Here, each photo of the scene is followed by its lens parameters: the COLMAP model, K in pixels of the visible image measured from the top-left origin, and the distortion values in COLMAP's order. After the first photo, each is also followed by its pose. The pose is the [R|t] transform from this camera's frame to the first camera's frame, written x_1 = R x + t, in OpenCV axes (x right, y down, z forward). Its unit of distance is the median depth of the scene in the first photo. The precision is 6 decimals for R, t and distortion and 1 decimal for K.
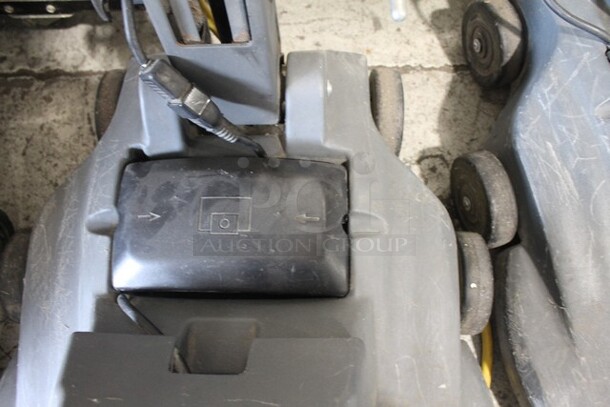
lens RADIAL K [[506.2, 0, 302.5], [0, 506.2, 194.8], [0, 0, 1]] dist [-0.174838, 0.144735]
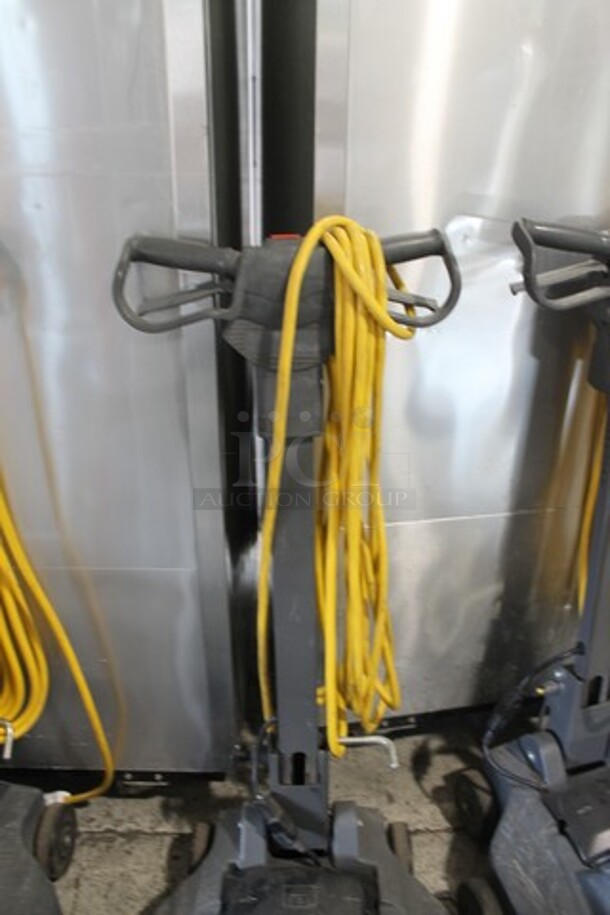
lens RADIAL K [[759.3, 0, 294.6], [0, 759.3, 454.8], [0, 0, 1]] dist [-0.174838, 0.144735]
pose [[0.999967, 0.003272, 0.007459, -0.124606], [0.003557, 0.648412, -0.761281, 0.564394], [-0.007327, 0.761282, 0.648379, -0.983957]]
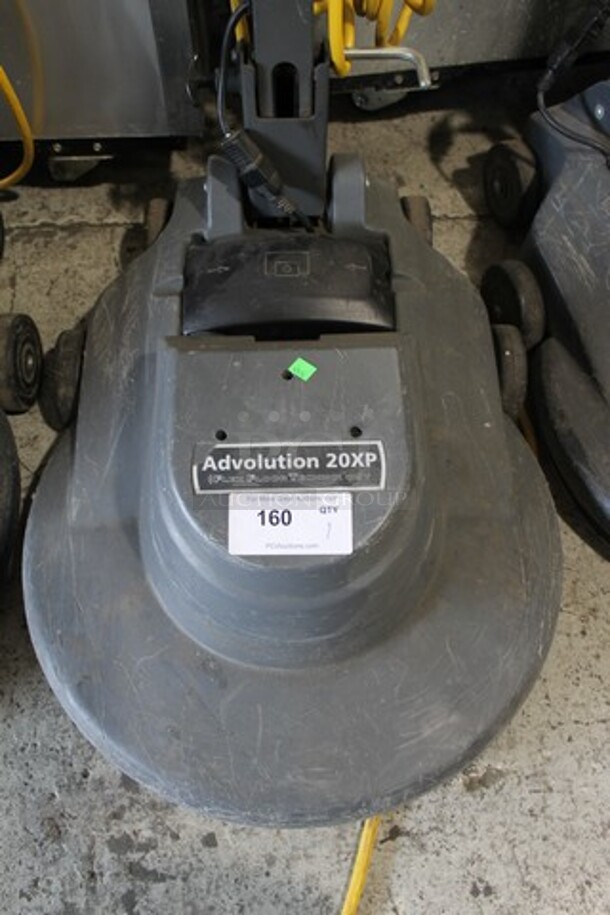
lens RADIAL K [[759.3, 0, 294.6], [0, 759.3, 454.8], [0, 0, 1]] dist [-0.174838, 0.144735]
pose [[0.999520, -0.017319, 0.025699, -0.123404], [0.021968, 0.980881, -0.193365, 0.529257], [-0.021859, 0.193837, 0.980790, -0.408515]]
